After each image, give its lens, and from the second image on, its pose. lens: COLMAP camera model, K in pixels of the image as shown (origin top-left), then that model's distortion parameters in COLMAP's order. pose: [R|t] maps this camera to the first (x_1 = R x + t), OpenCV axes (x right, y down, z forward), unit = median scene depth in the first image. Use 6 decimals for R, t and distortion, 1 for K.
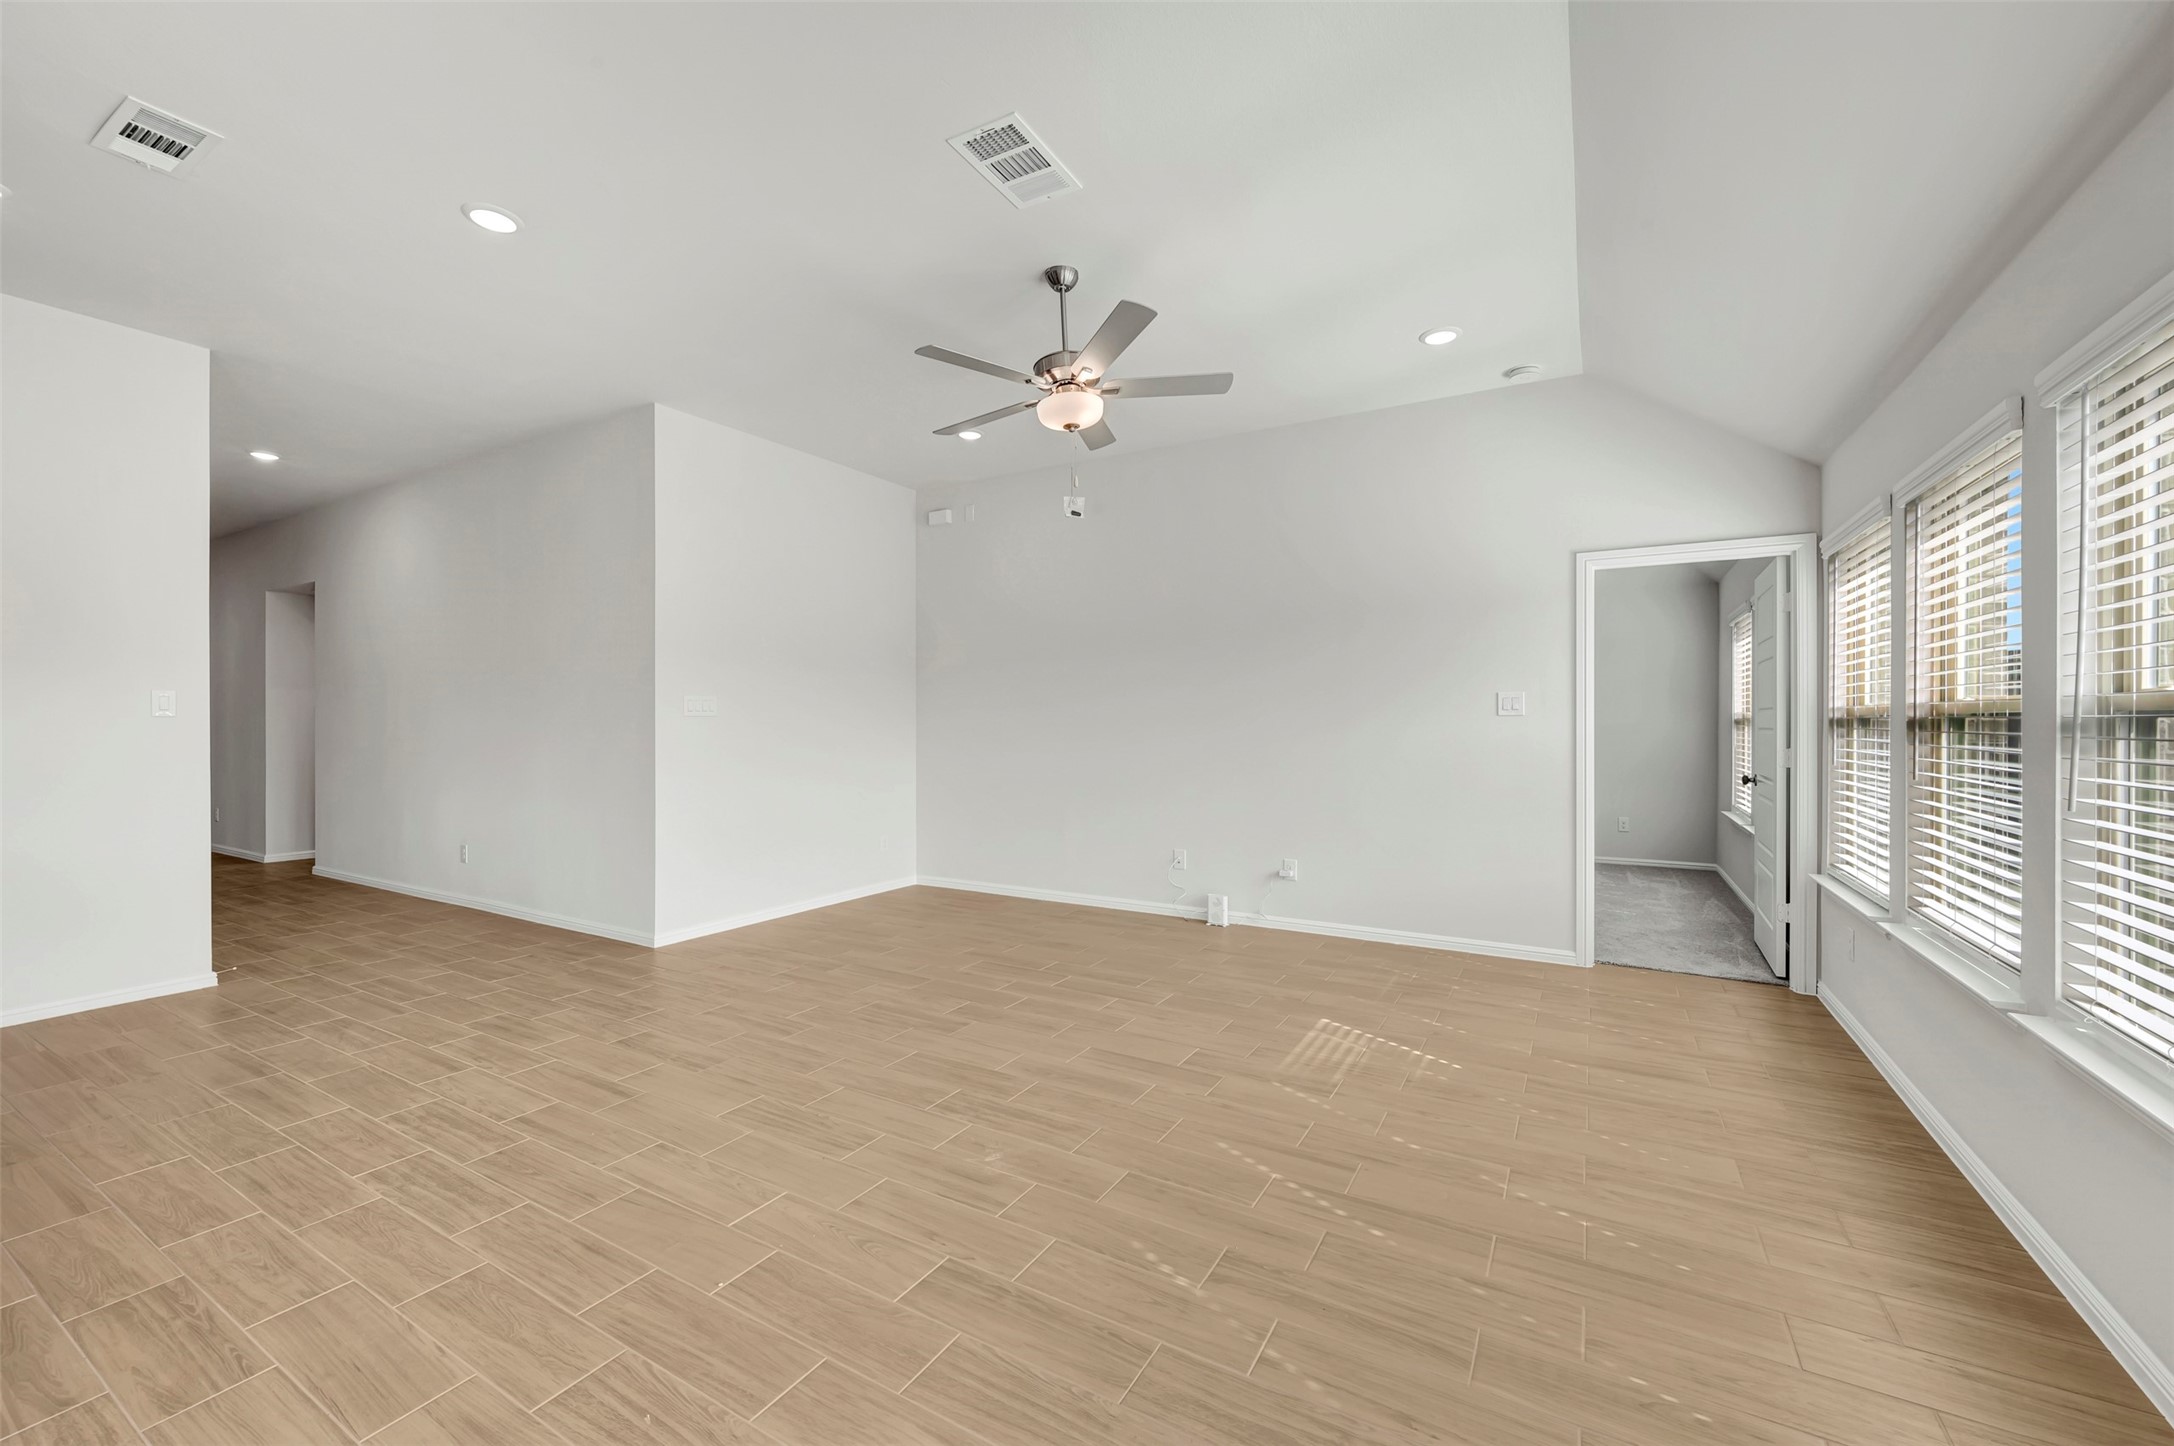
lens RADIAL K [[859.8, 0, 1092.2], [0, 859.8, 725.0], [0, 0, 1]] dist [0.001630, 0.000264]
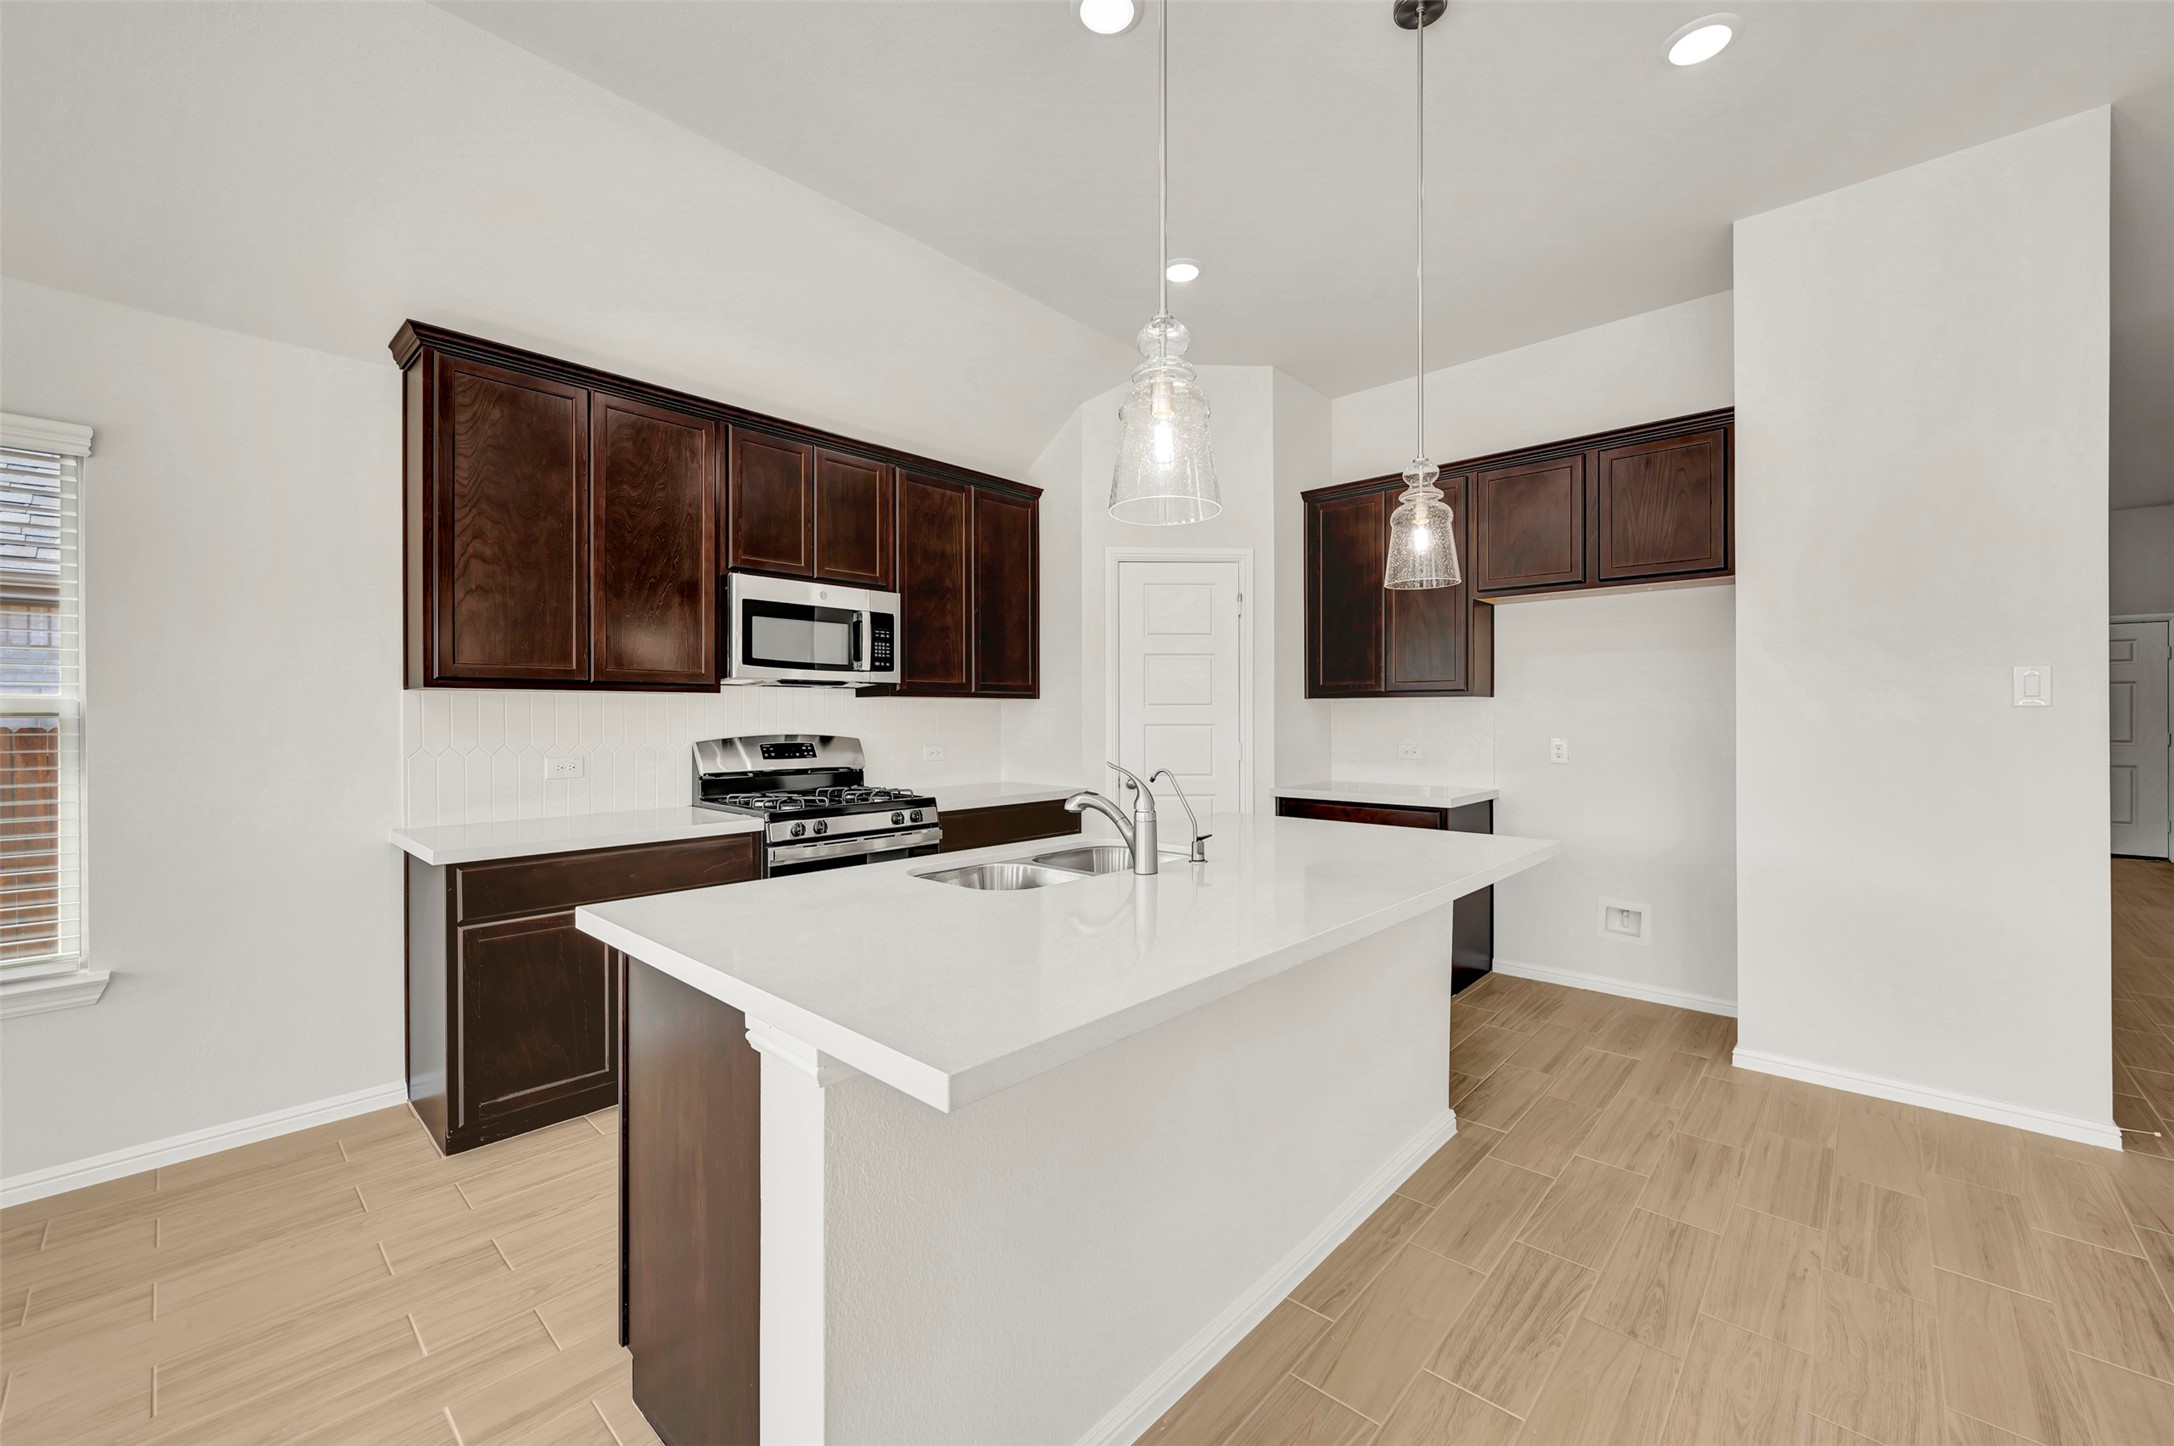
lens RADIAL K [[859.8, 0, 1096.9], [0, 859.8, 711.9], [0, 0, 1]] dist [0.001630, 0.000264]
pose [[-0.206197, -0.003393, -0.978505, -0.314727], [-0.003183, 0.999991, -0.002797, -0.002755], [0.978505, 0.002537, -0.206206, 0.487210]]
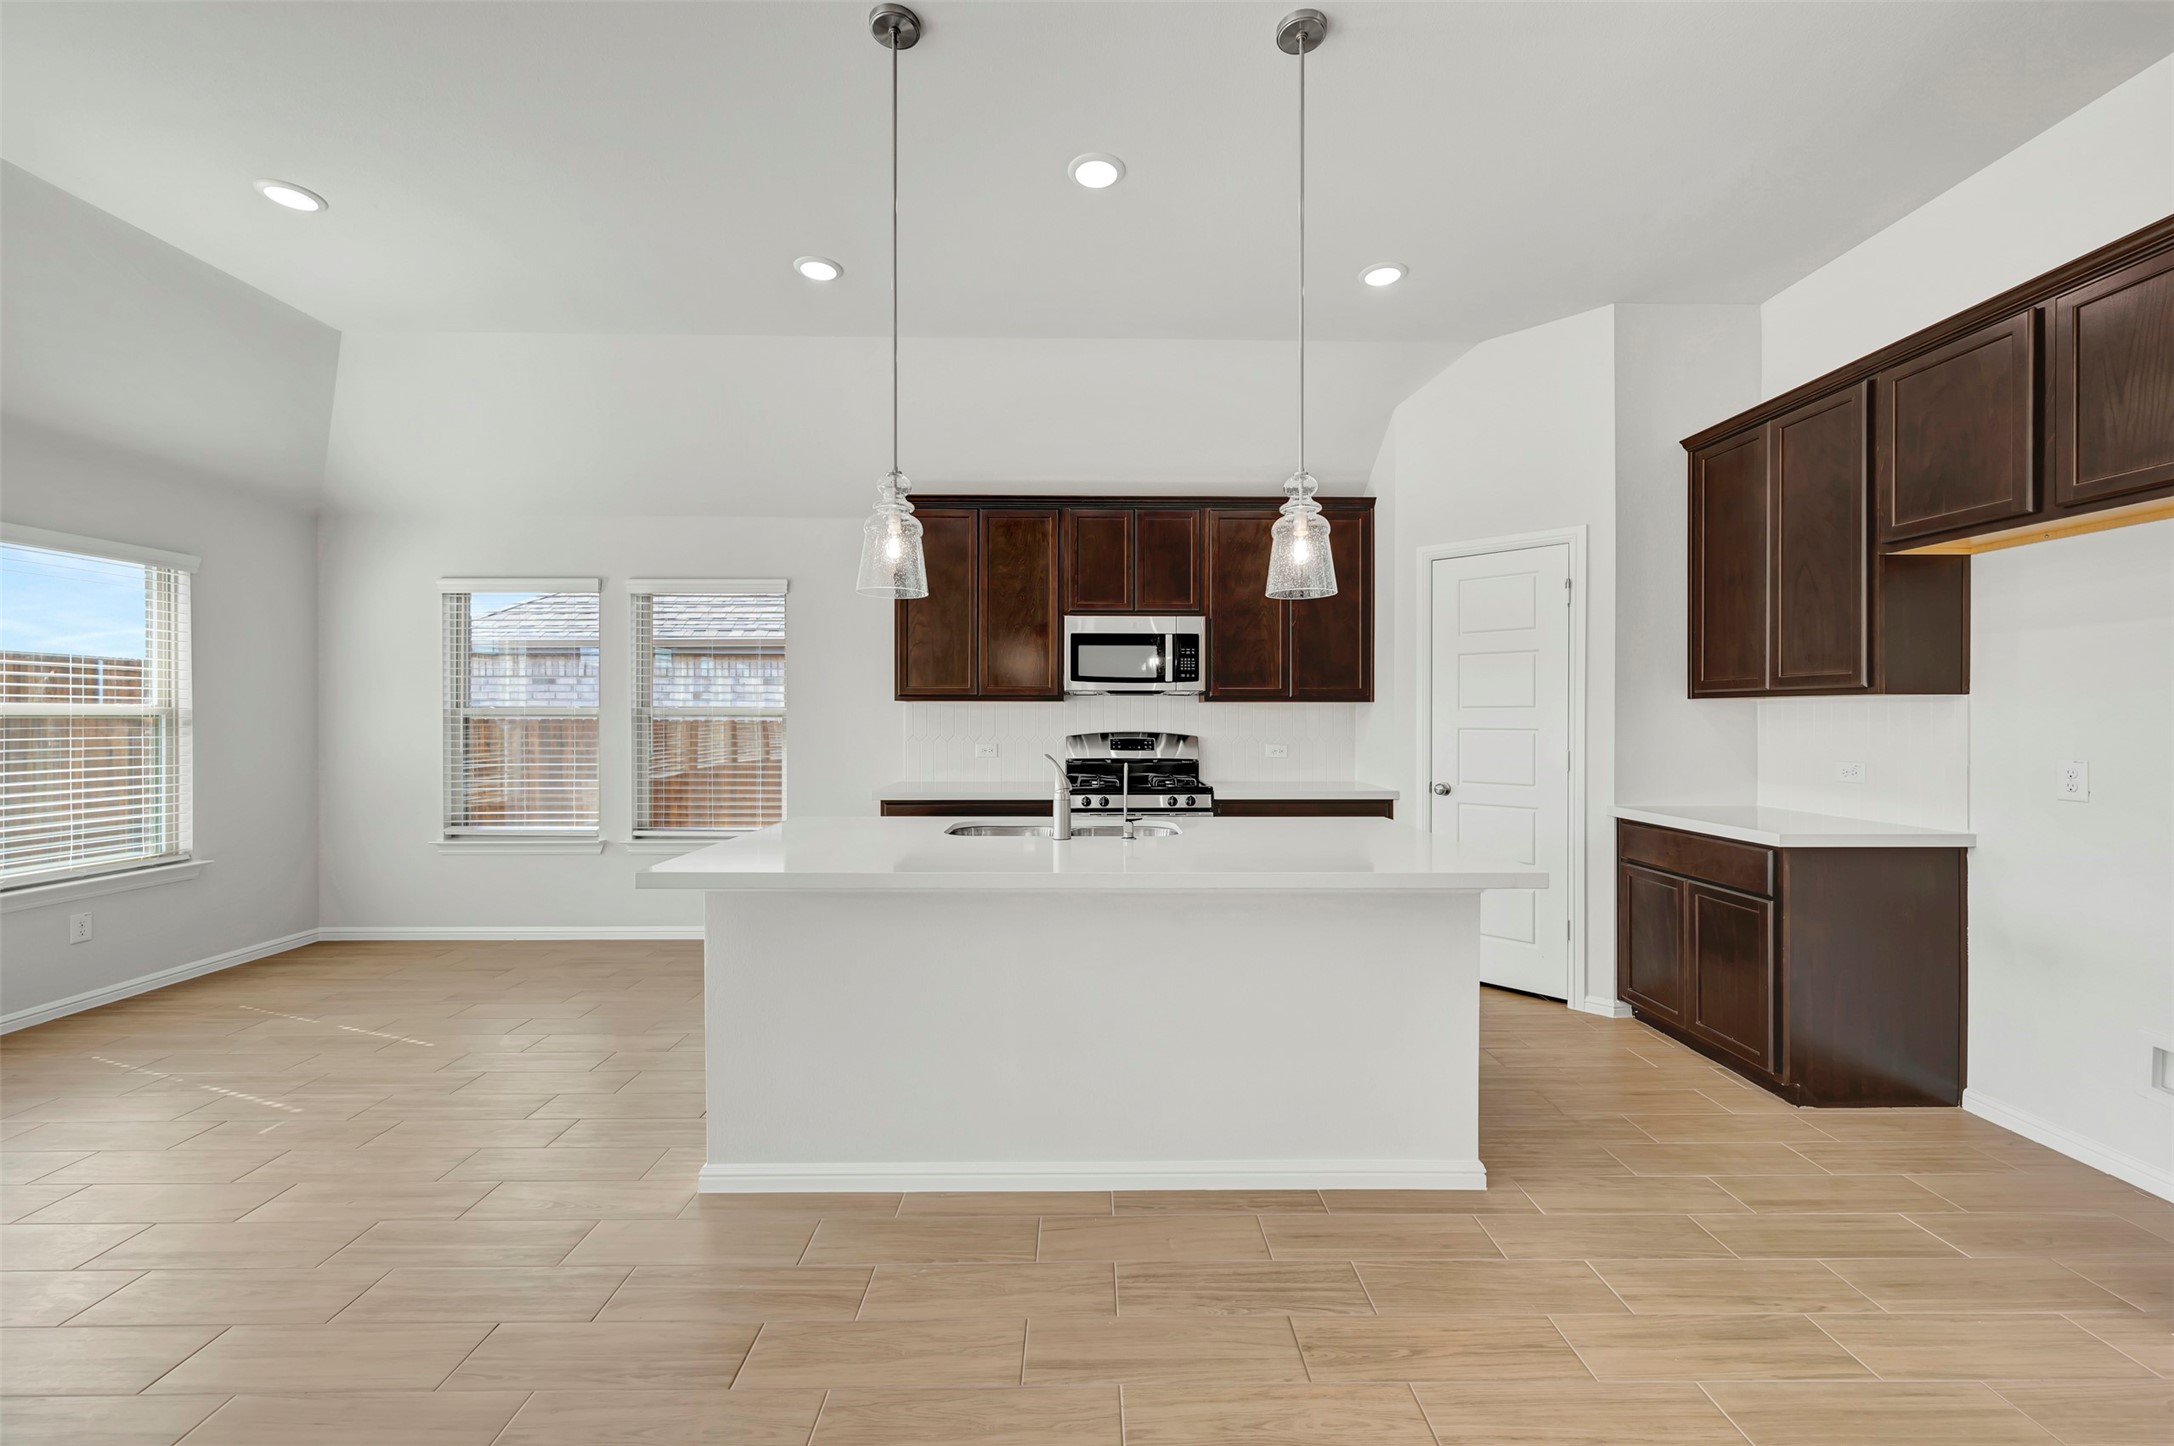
lens RADIAL K [[859.8, 0, 1105.5], [0, 859.8, 713.7], [0, 0, 1]] dist [0.001630, 0.000264]
pose [[-0.850534, -0.001282, -0.525919, -0.505257], [-0.003704, 0.999987, 0.003553, -0.010407], [0.525907, 0.004970, -0.850527, 1.035555]]
